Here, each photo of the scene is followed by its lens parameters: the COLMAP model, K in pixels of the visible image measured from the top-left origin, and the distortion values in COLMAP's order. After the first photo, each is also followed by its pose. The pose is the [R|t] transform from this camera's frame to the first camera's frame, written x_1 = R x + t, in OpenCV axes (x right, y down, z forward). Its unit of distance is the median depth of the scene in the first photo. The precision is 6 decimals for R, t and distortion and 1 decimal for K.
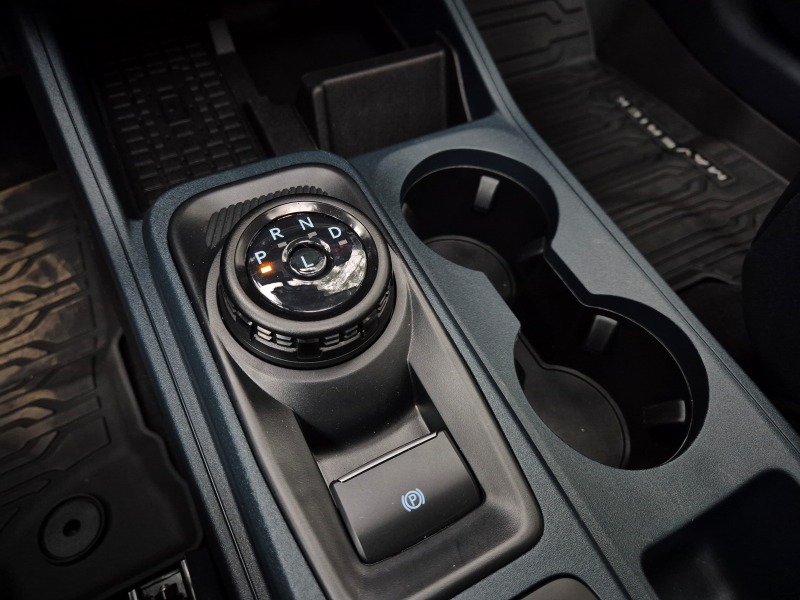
lens RADIAL K [[533.6, 0, 397.7], [0, 533.6, 299.6], [0, 0, 1]] dist [-0.018698, -0.001361]
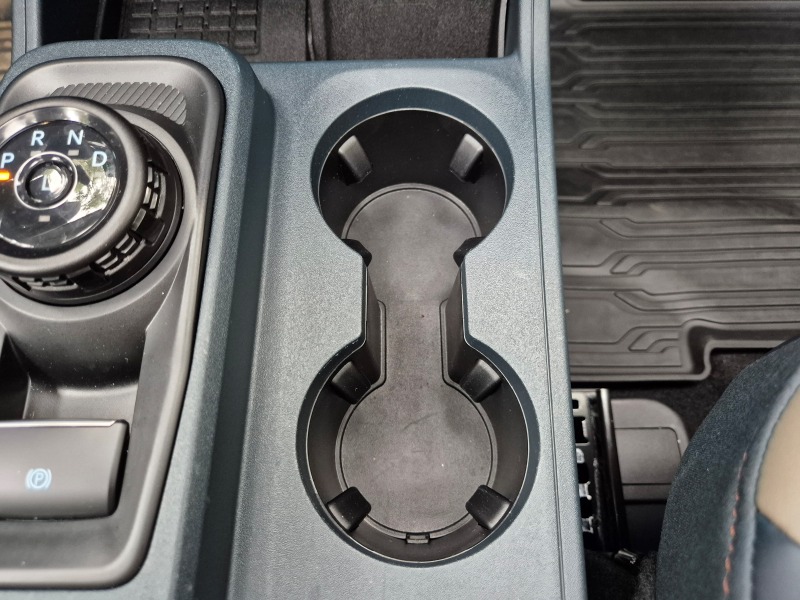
lens RADIAL K [[533.6, 0, 400.3], [0, 533.6, 302.6], [0, 0, 1]] dist [-0.018698, -0.001361]
pose [[0.891498, 0.398490, -0.215495, 0.421398], [-0.341145, 0.903502, 0.259433, -0.220964], [0.298081, -0.157769, 0.941412, 0.242141]]
